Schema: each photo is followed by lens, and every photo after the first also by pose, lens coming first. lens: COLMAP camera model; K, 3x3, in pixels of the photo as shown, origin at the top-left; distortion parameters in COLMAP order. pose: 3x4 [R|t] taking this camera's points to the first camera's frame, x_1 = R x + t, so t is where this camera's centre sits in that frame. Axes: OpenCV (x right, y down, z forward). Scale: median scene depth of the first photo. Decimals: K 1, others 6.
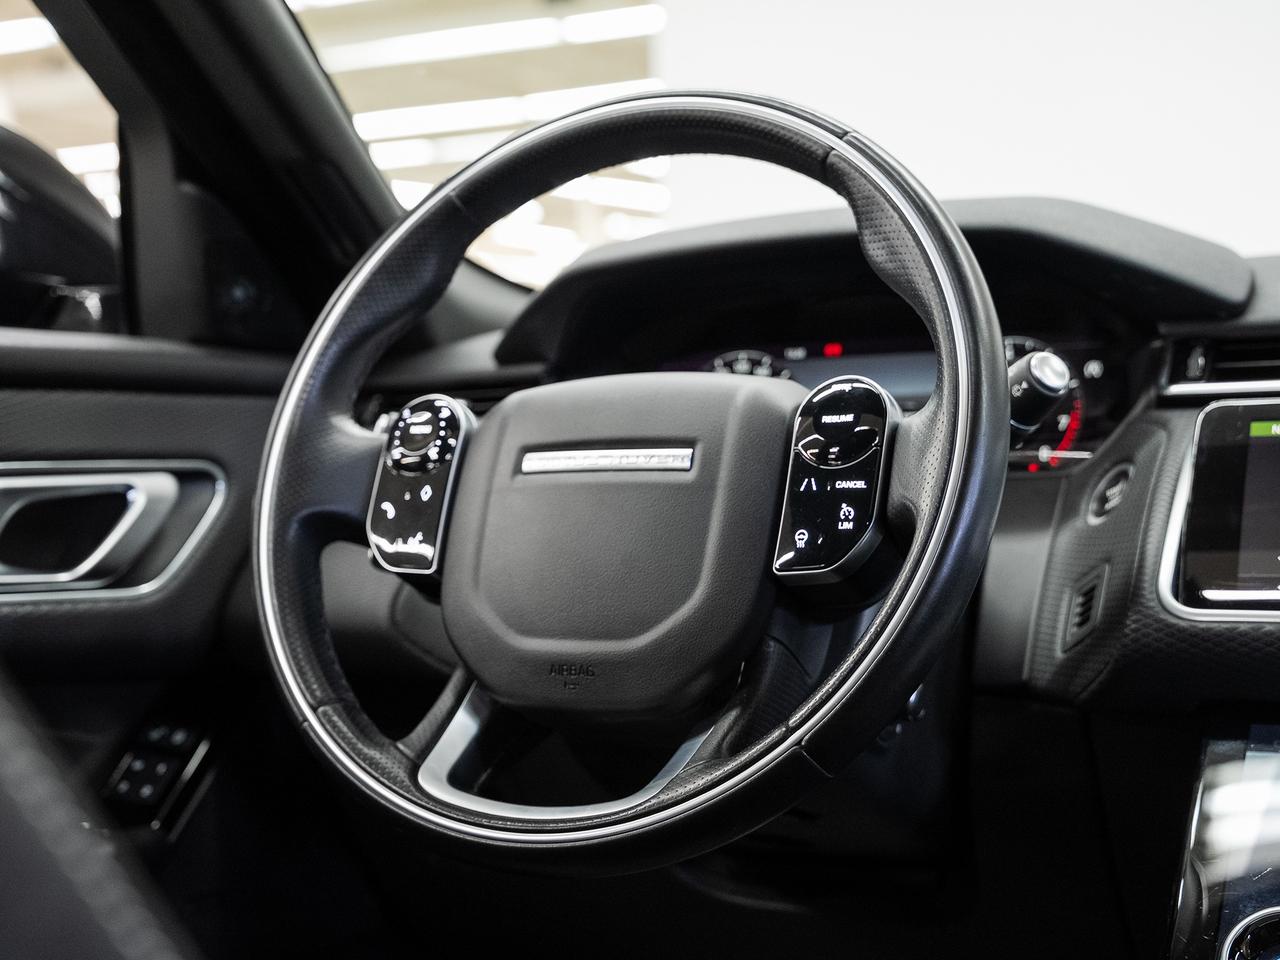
lens RADIAL K [[1946.9, 0, 640.0], [0, 1946.9, 480.0], [0, 0, 1]] dist [0.023604, 0.033159]
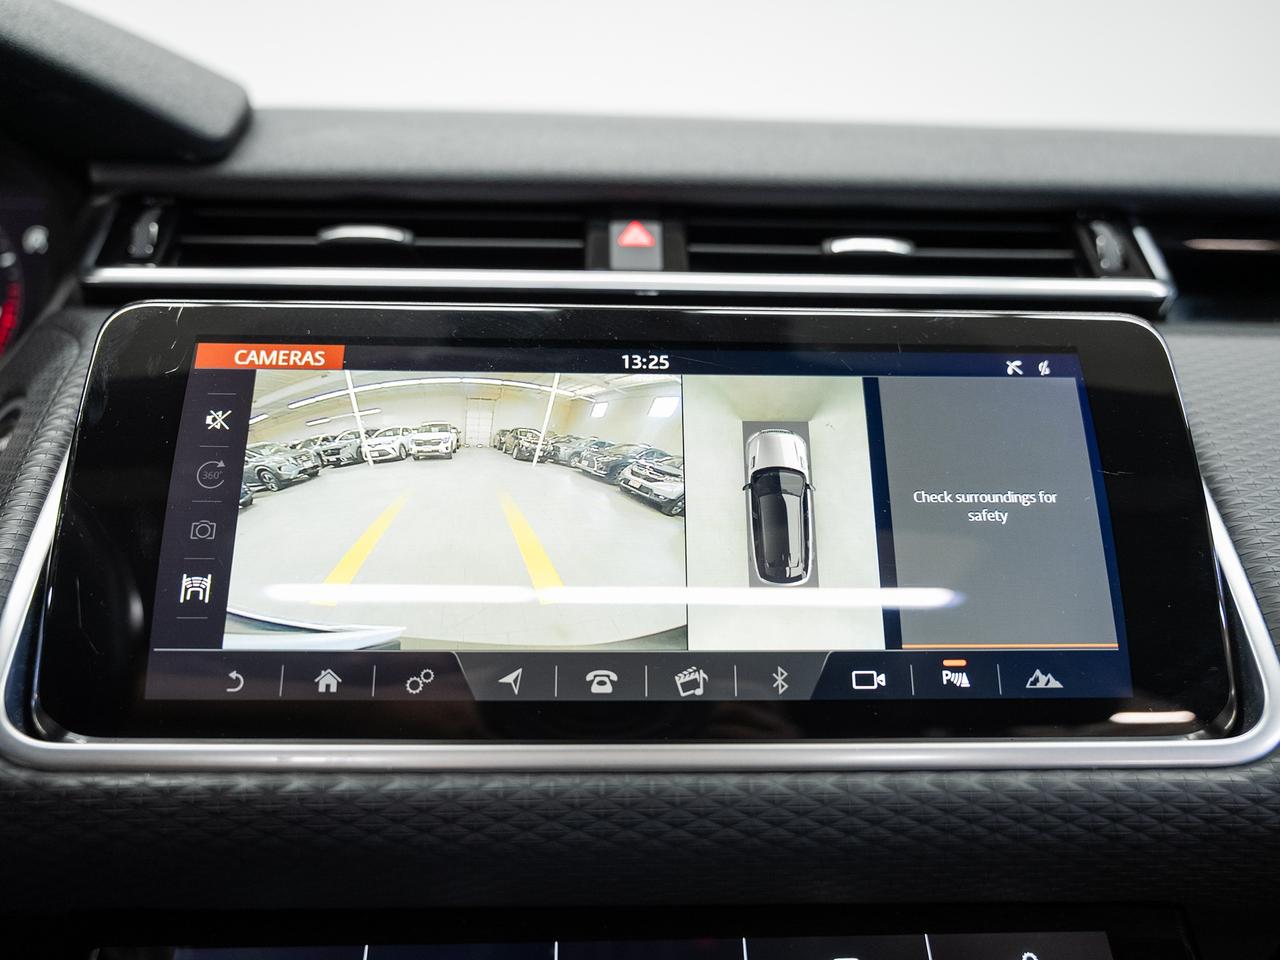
lens RADIAL K [[1092.2, 0, 640.0], [0, 1092.2, 480.0], [0, 0, 1]] dist [-0.004867, -0.003761]
pose [[0.866811, -0.044519, 0.496646, 0.245838], [-0.024213, 0.991073, 0.131100, -0.031749], [-0.498049, -0.125664, 0.857995, 0.618759]]
